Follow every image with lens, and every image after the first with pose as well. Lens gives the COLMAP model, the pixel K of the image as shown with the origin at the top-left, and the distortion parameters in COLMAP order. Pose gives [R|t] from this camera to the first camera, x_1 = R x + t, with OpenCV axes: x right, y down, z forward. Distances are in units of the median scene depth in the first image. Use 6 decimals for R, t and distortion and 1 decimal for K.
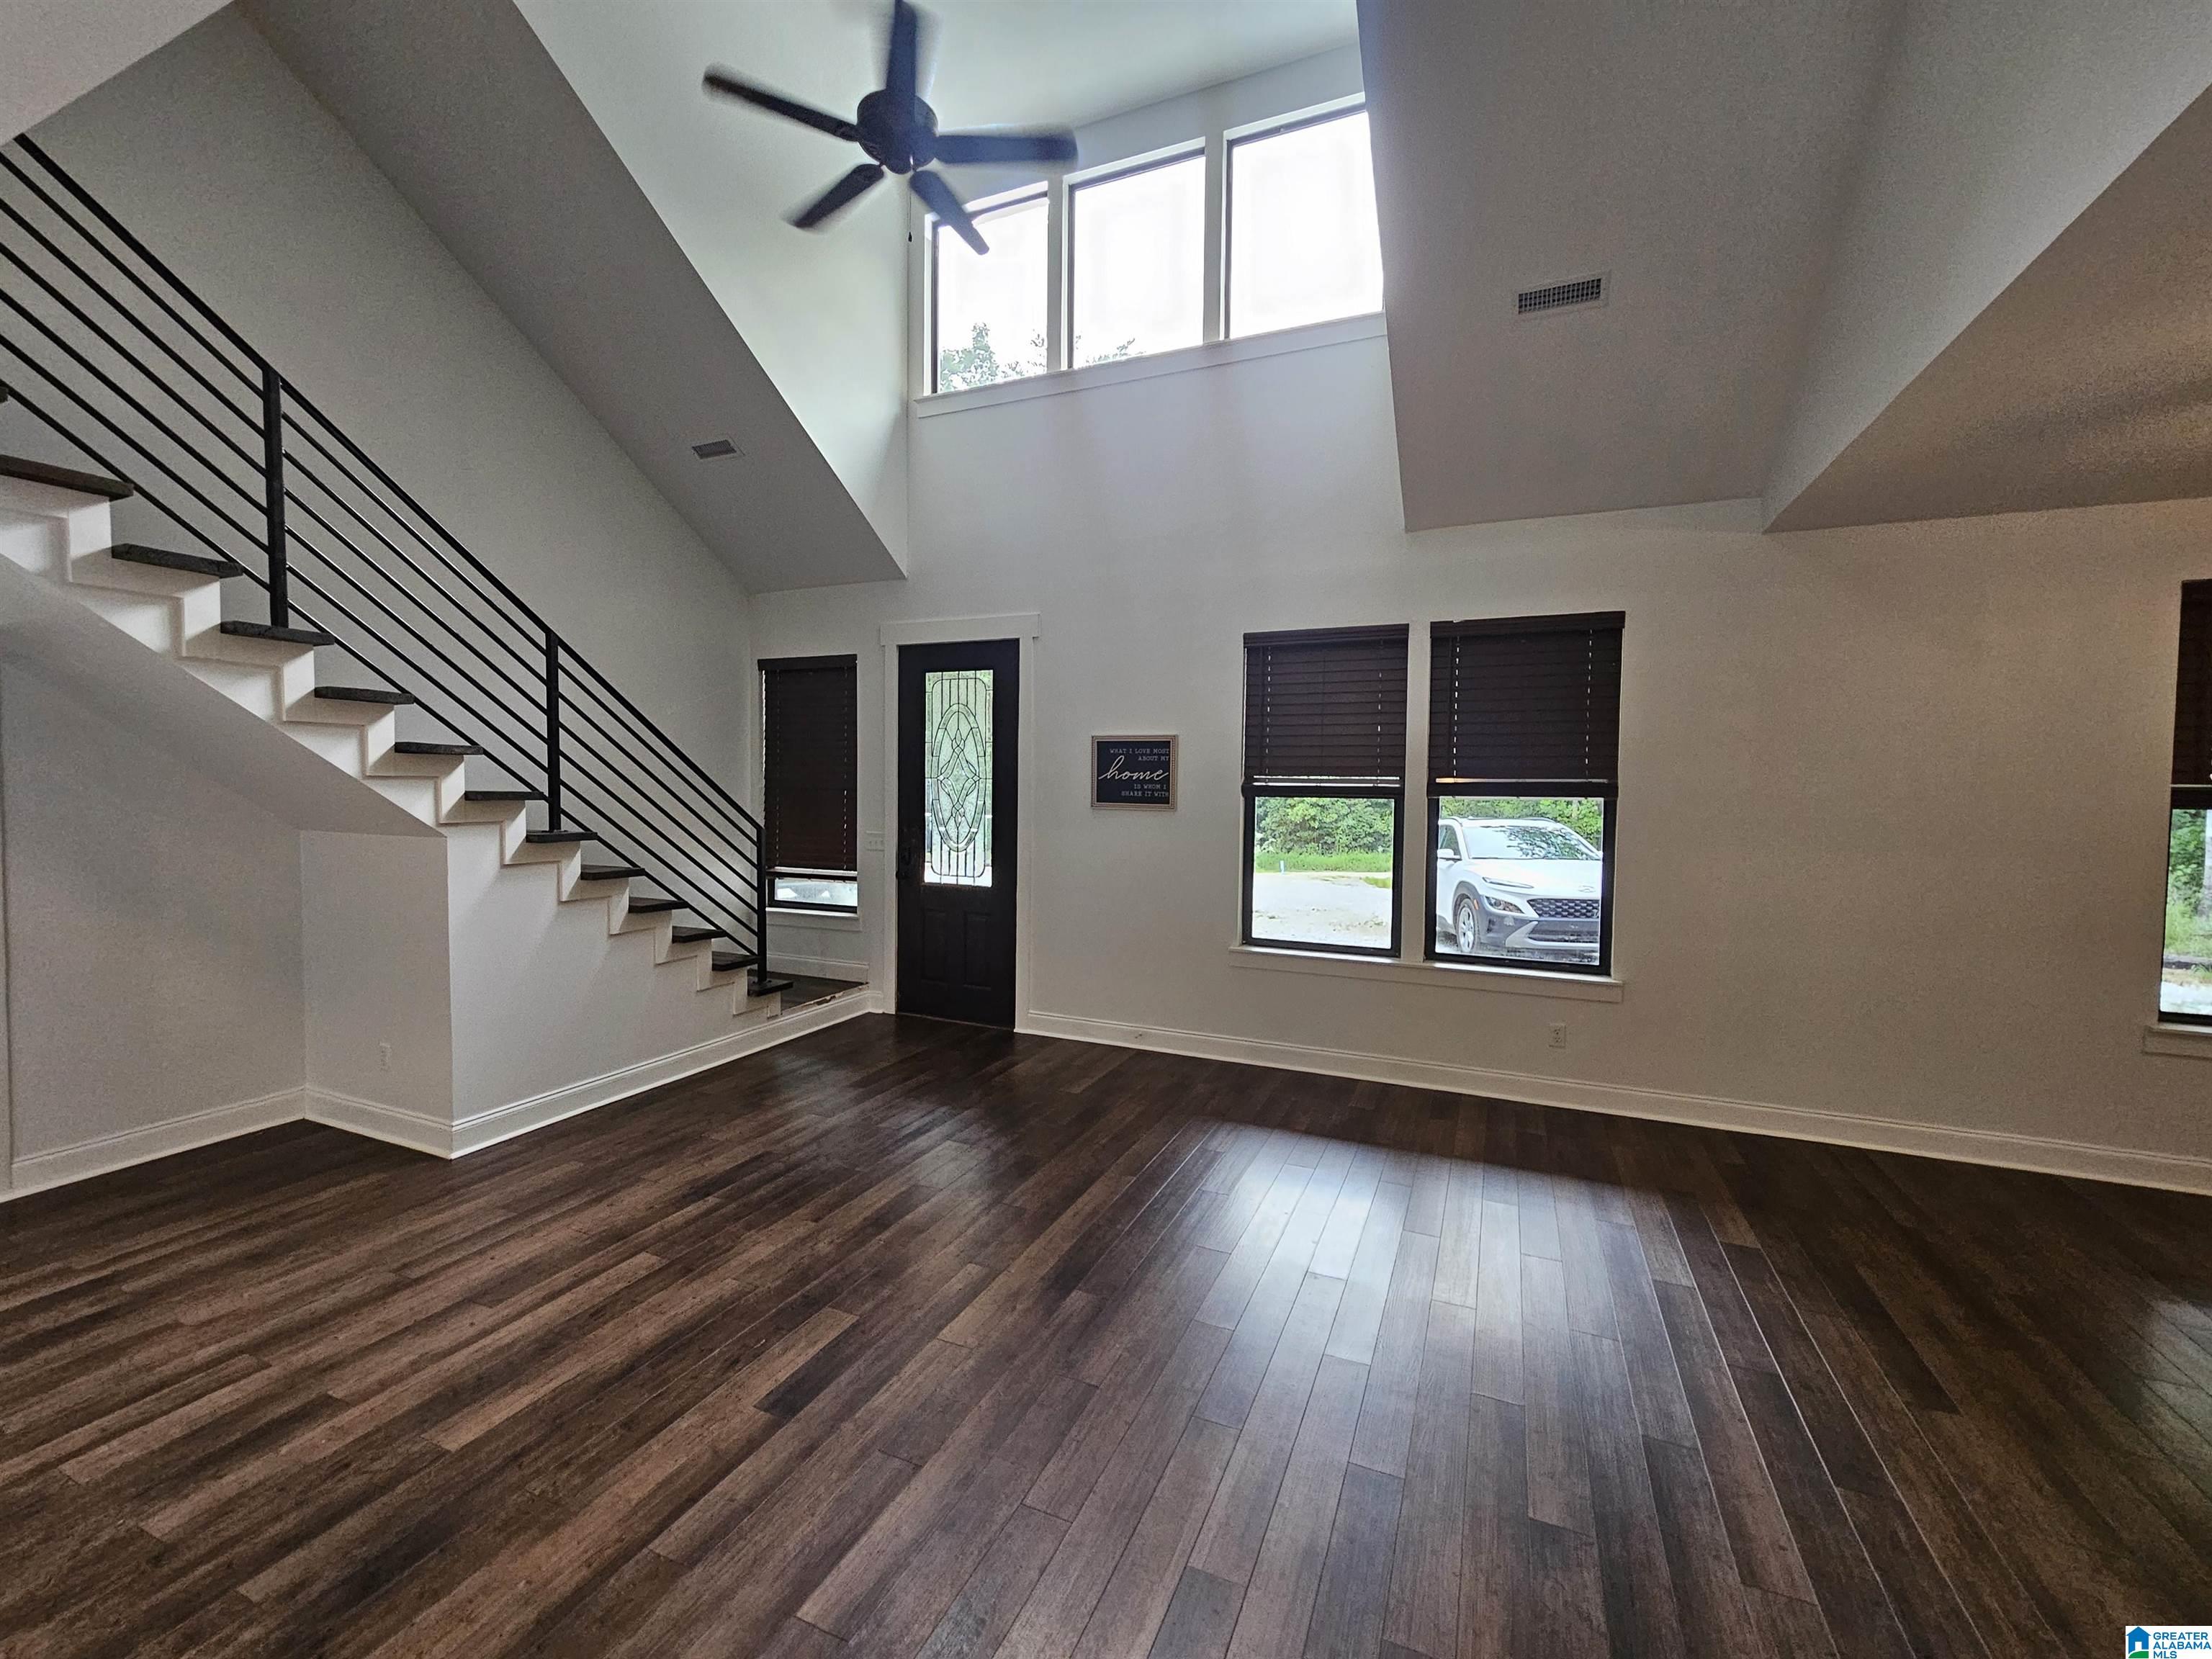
lens RADIAL K [[909.9, 0, 1112.9], [0, 909.9, 821.2], [0, 0, 1]] dist [-0.002631, 0.001163]
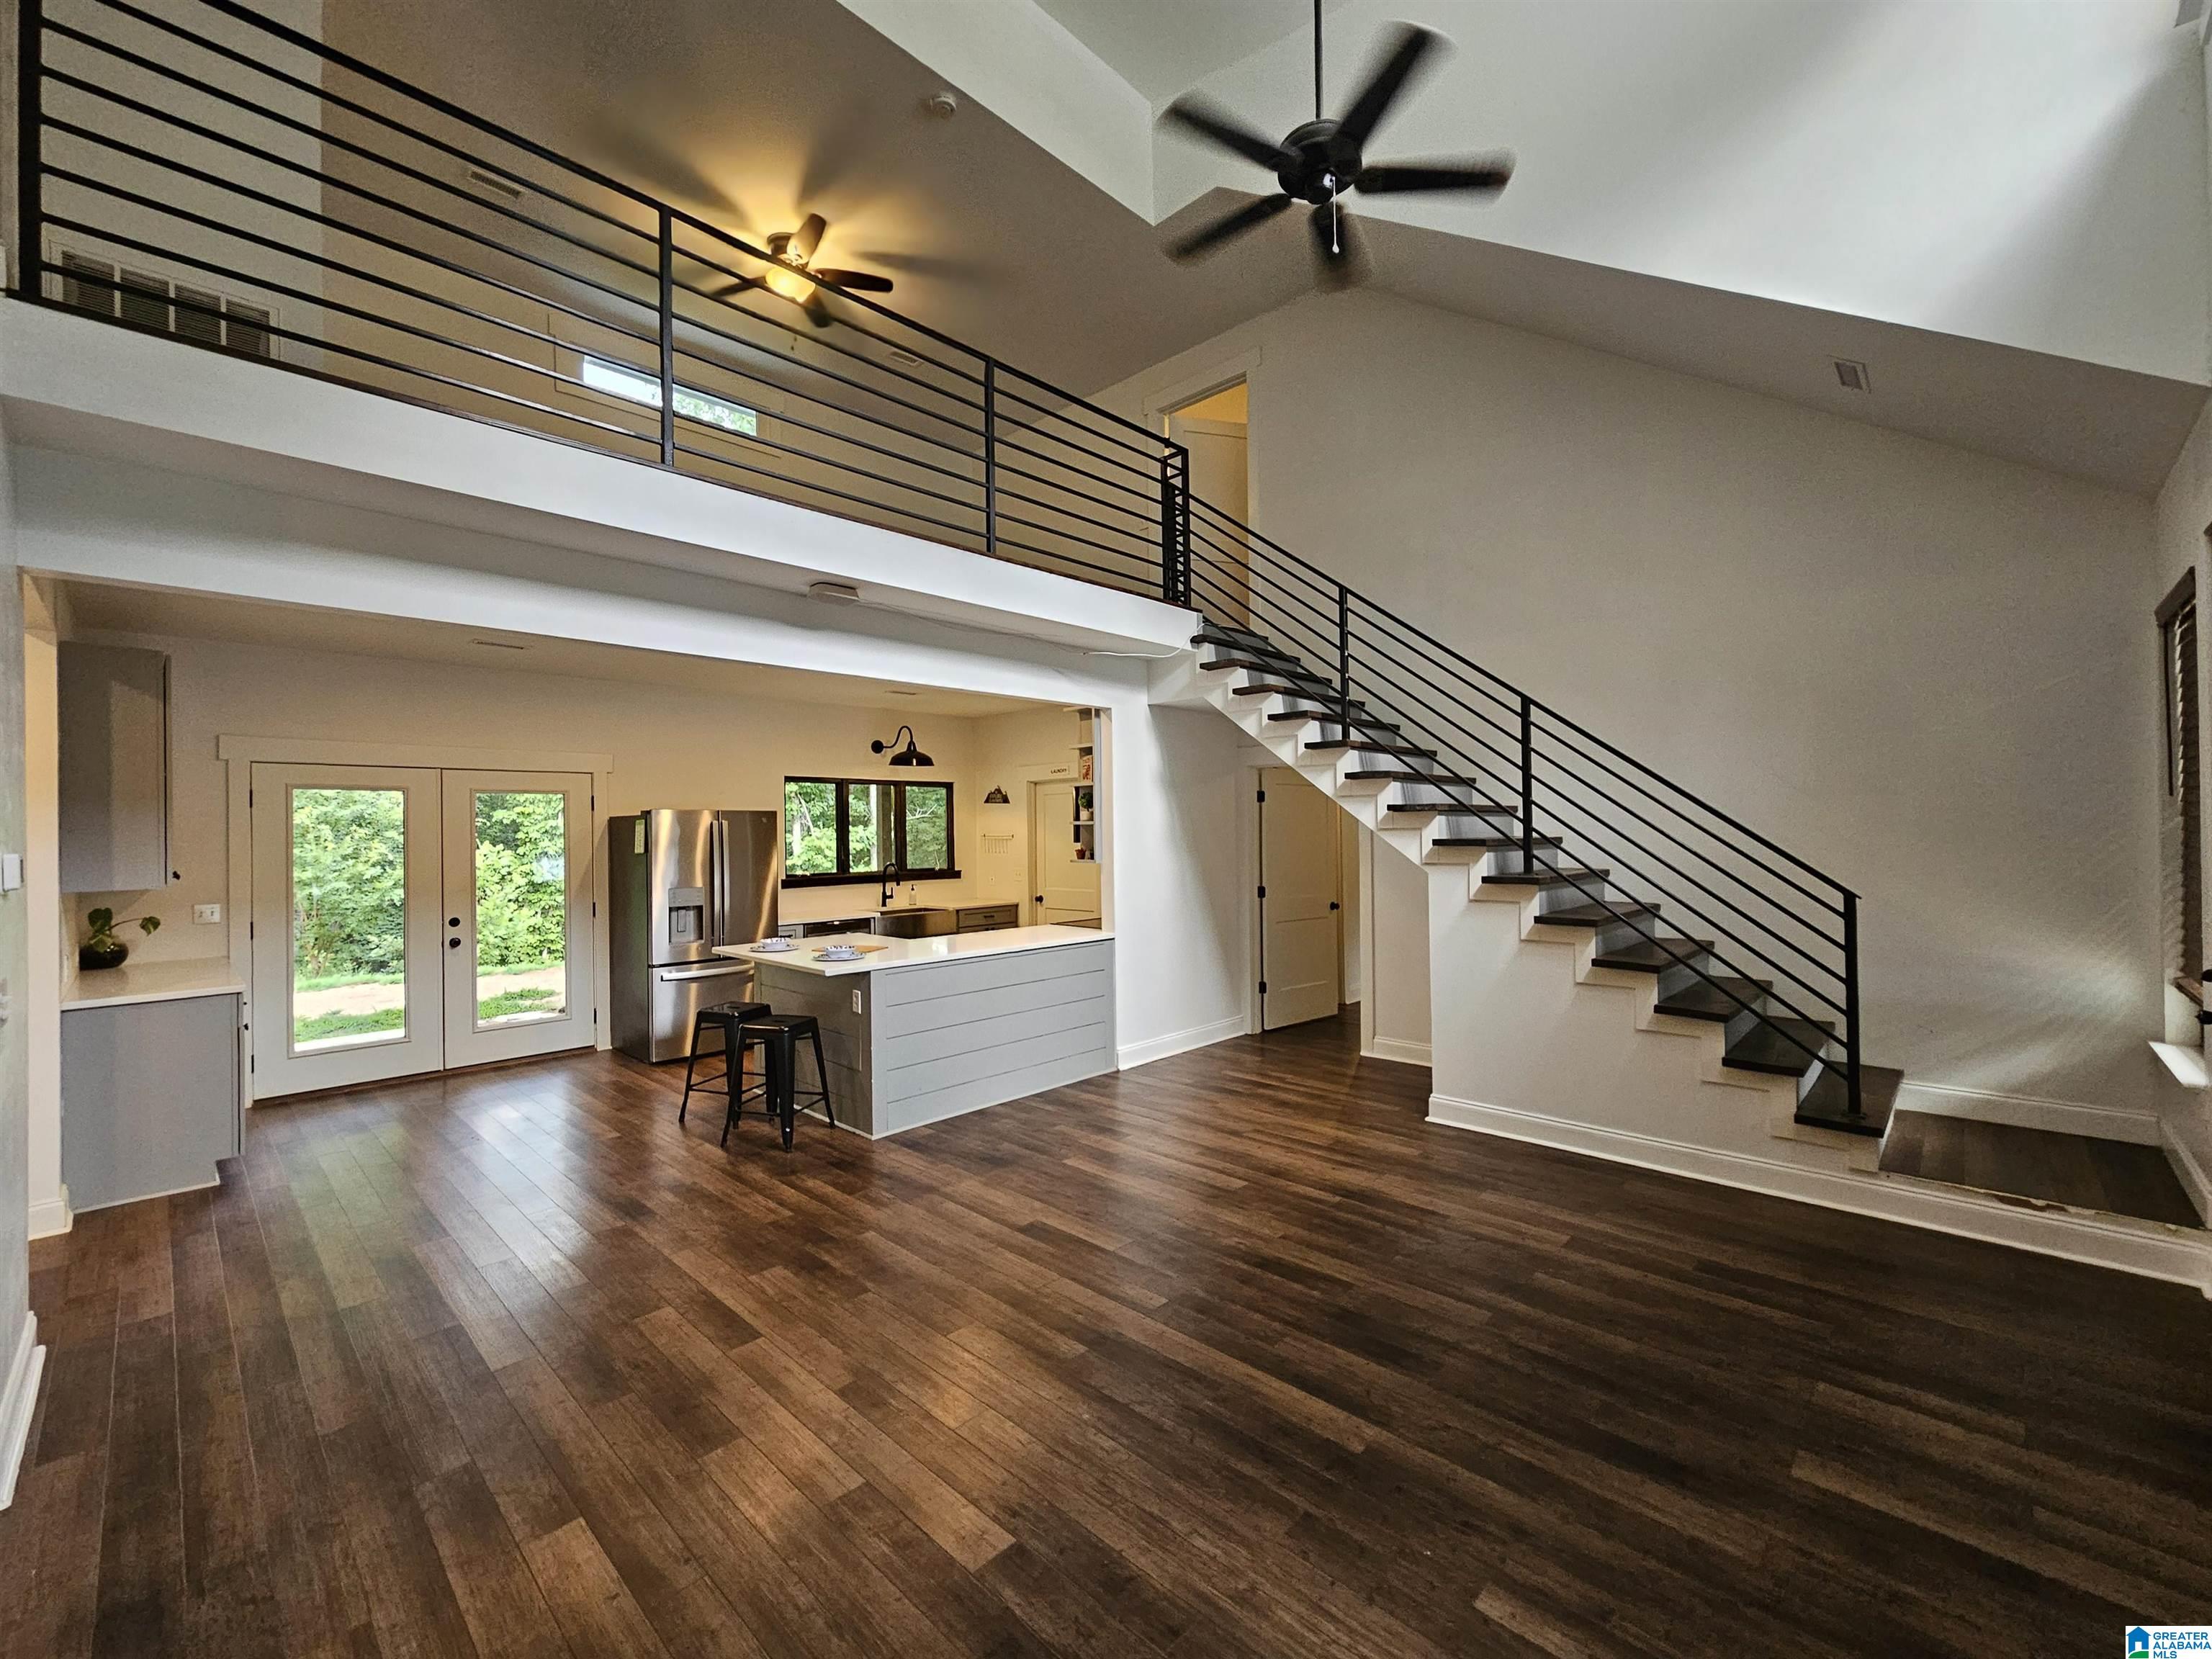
lens RADIAL K [[909.9, 0, 1115.6], [0, 909.9, 829.9], [0, 0, 1]] dist [-0.002631, 0.001163]
pose [[-0.342268, -0.009689, -0.939552, 0.766018], [-0.032104, 0.999484, 0.001388, -0.038454], [0.939054, 0.030639, -0.342402, 1.182674]]
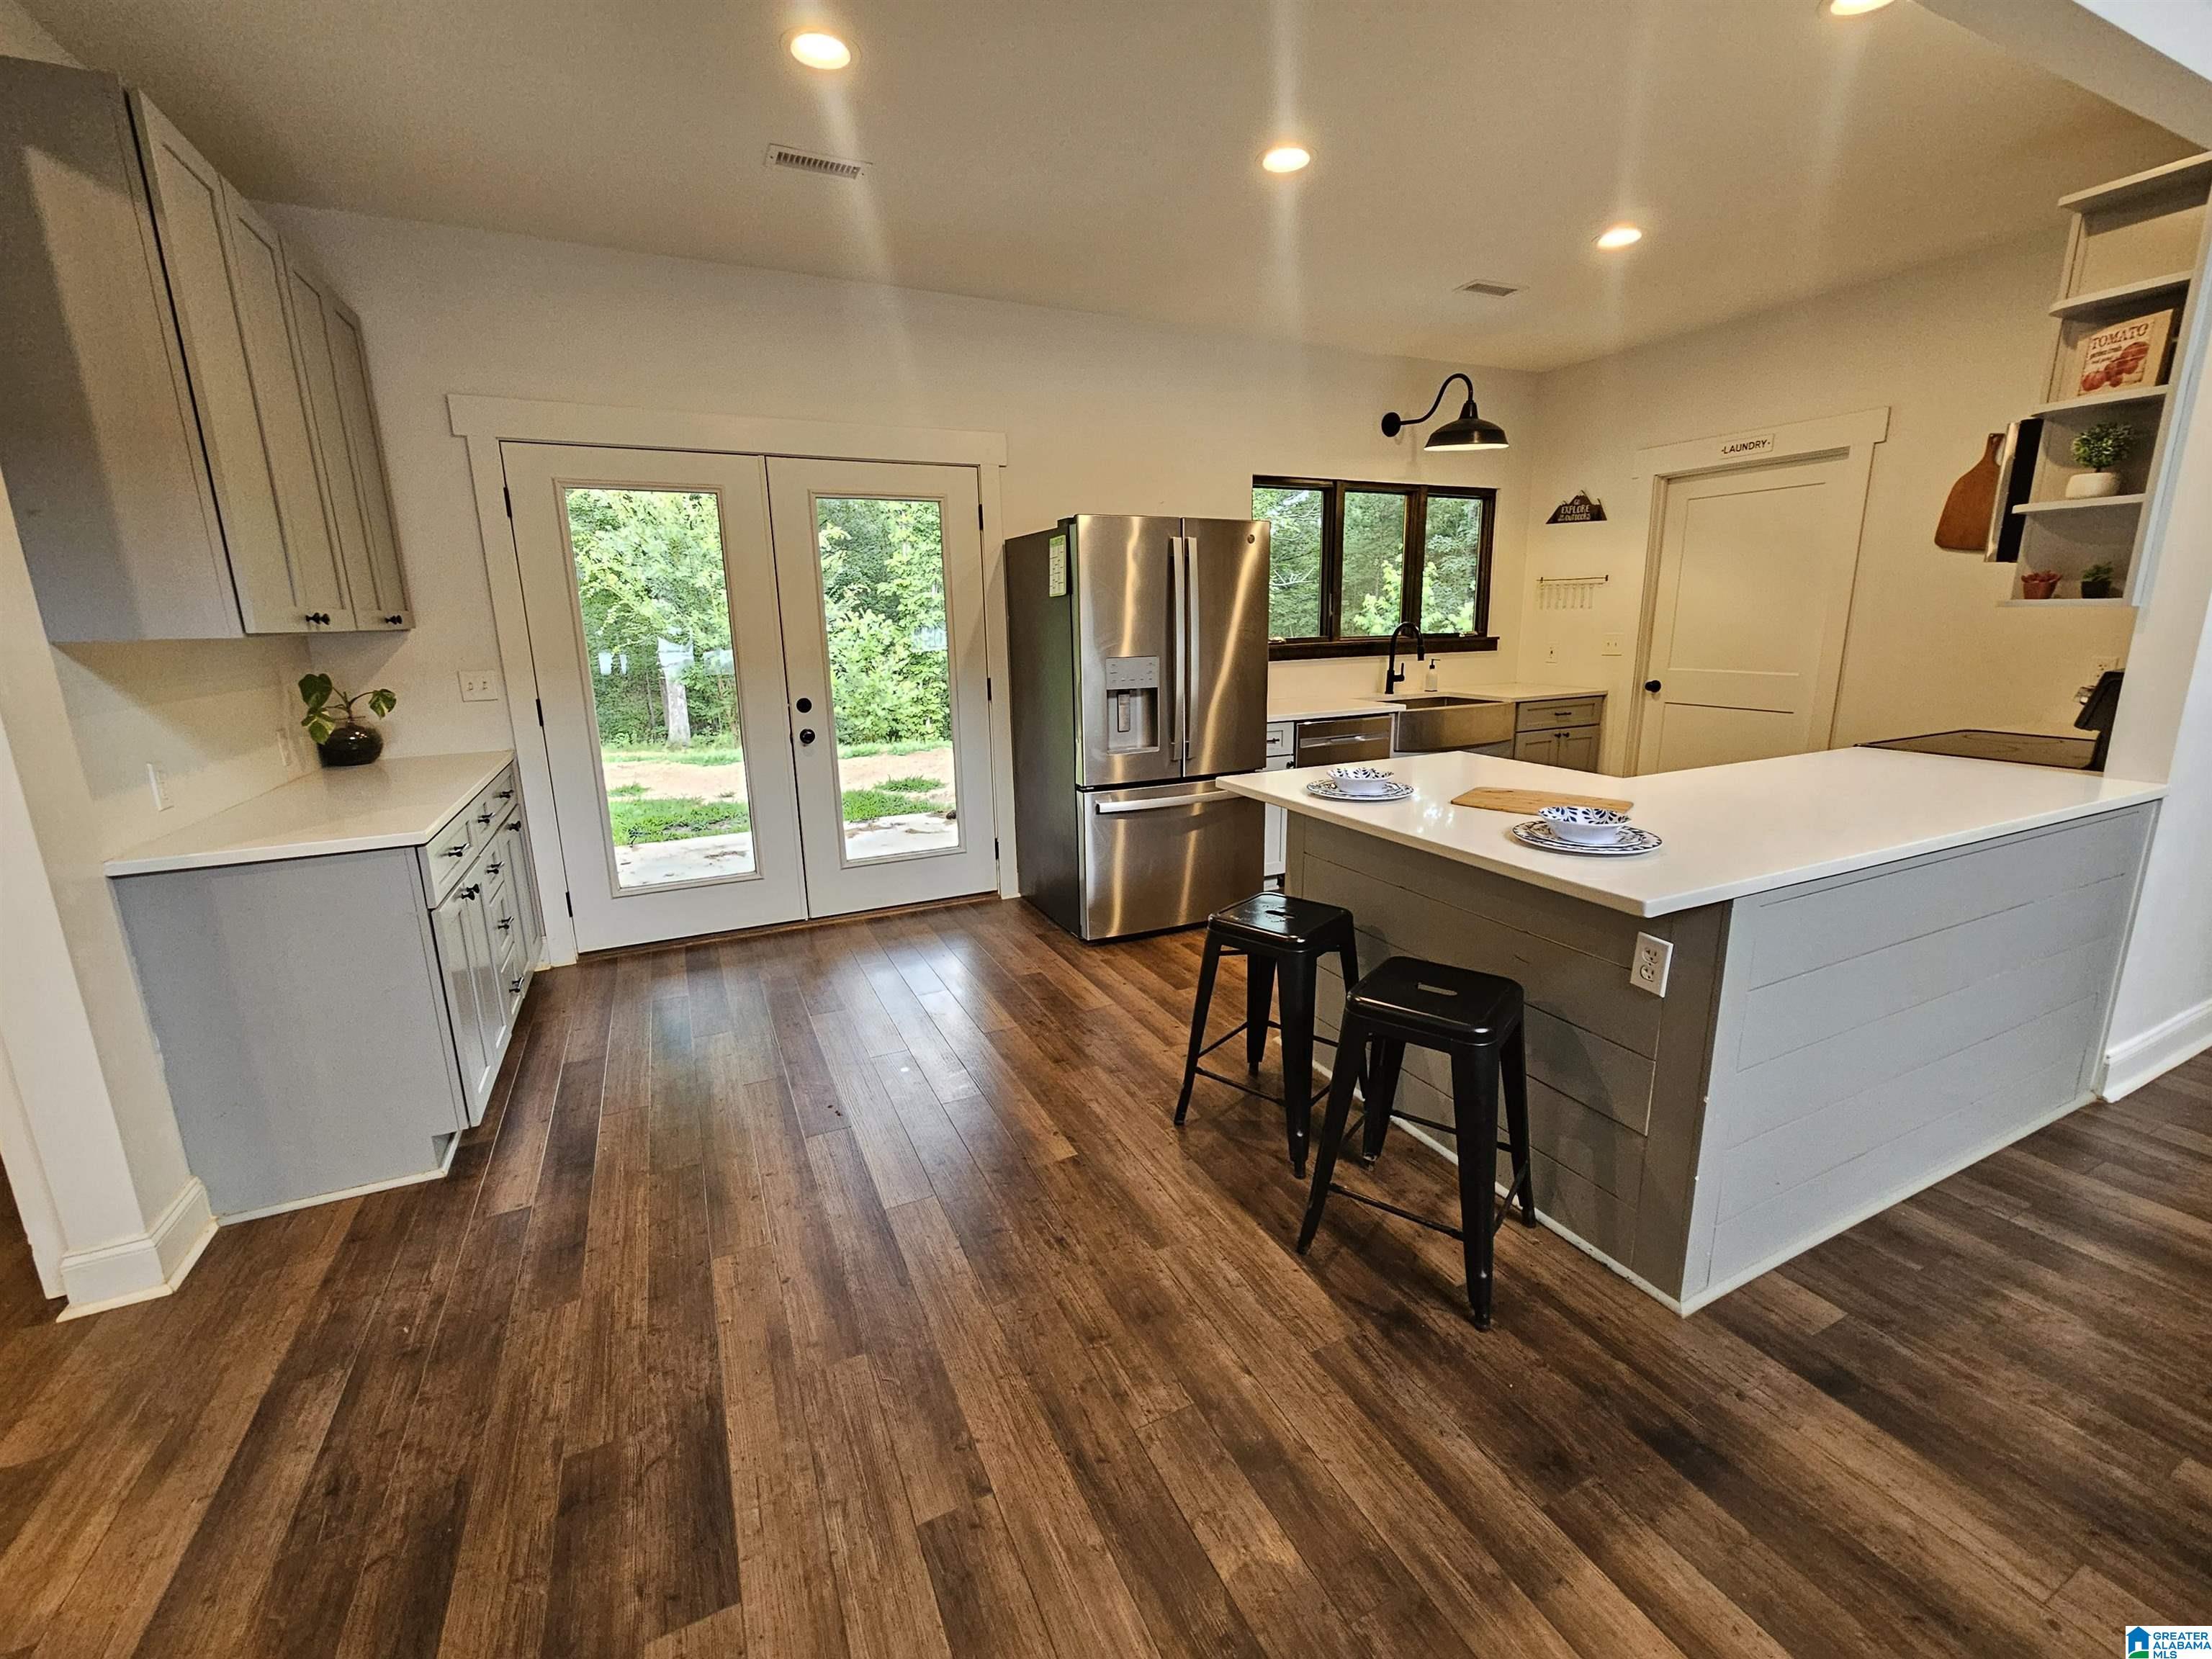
lens RADIAL K [[909.9, 0, 1113.2], [0, 909.9, 825.1], [0, 0, 1]] dist [-0.002631, 0.001163]
pose [[-0.650339, 0.171389, -0.740058, 0.138323], [-0.023185, 0.969284, 0.244849, 0.043719], [0.759290, 0.176392, -0.626389, 0.384769]]
